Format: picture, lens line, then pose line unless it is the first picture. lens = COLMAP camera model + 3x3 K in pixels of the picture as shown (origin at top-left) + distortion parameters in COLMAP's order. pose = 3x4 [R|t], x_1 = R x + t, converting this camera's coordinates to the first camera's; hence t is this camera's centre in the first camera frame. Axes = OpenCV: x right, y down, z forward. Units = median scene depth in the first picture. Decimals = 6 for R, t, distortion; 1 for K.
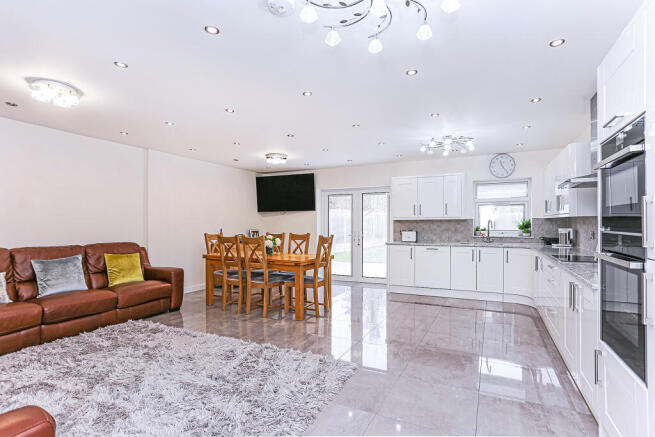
lens RADIAL K [[322.5, 0, 340.0], [0, 322.5, 224.2], [0, 0, 1]] dist [-0.020495, 0.006556]
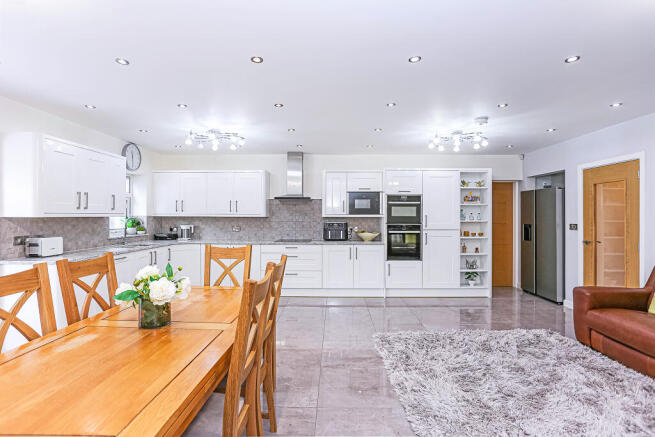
lens RADIAL K [[318.1, 0, 325.7], [0, 318.1, 214.4], [0, 0, 1]] dist [-0.062413, 0.021850]
pose [[-0.393621, 0.007953, 0.919238, -0.502372], [0.002238, 0.999968, -0.007693, -0.013297], [-0.919270, -0.000971, -0.393626, 0.851130]]
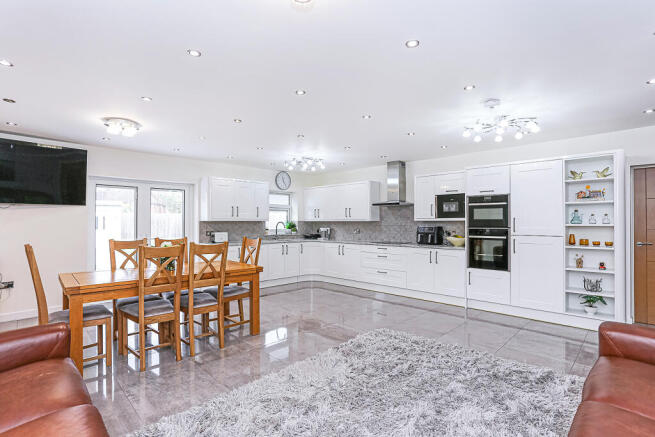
lens RADIAL K [[318.1, 0, 320.4], [0, 318.1, 217.4], [0, 0, 1]] dist [-0.062413, 0.021850]
pose [[0.366019, 0.018242, 0.930429, -0.645031], [0.001828, 0.999792, -0.020320, -0.004189], [-0.930606, 0.009138, 0.365909, 0.389731]]
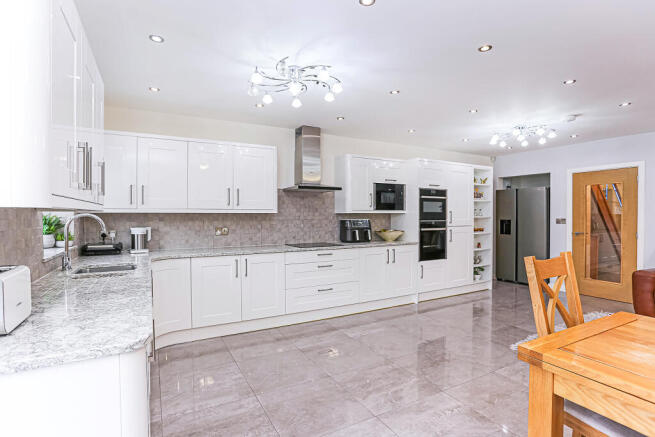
lens RADIAL K [[318.1, 0, 322.9], [0, 318.1, 219.5], [0, 0, 1]] dist [-0.062413, 0.021850]
pose [[-0.793410, -0.004773, 0.608669, -0.030824], [0.005831, 0.999864, 0.015441, -0.010090], [-0.608660, 0.015801, -0.793274, 1.125952]]
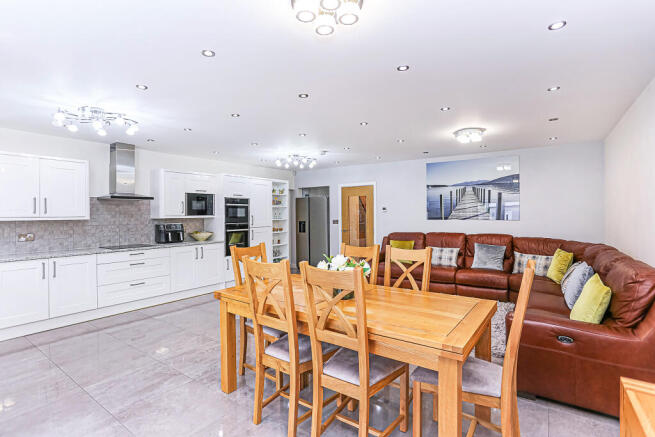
lens RADIAL K [[318.1, 0, 319.5], [0, 318.1, 213.8], [0, 0, 1]] dist [-0.062413, 0.021850]
pose [[-0.978568, 0.012379, 0.205554, -0.238399], [0.012830, 0.999917, 0.000861, -0.021282], [-0.205526, 0.003480, -0.978645, 1.262020]]
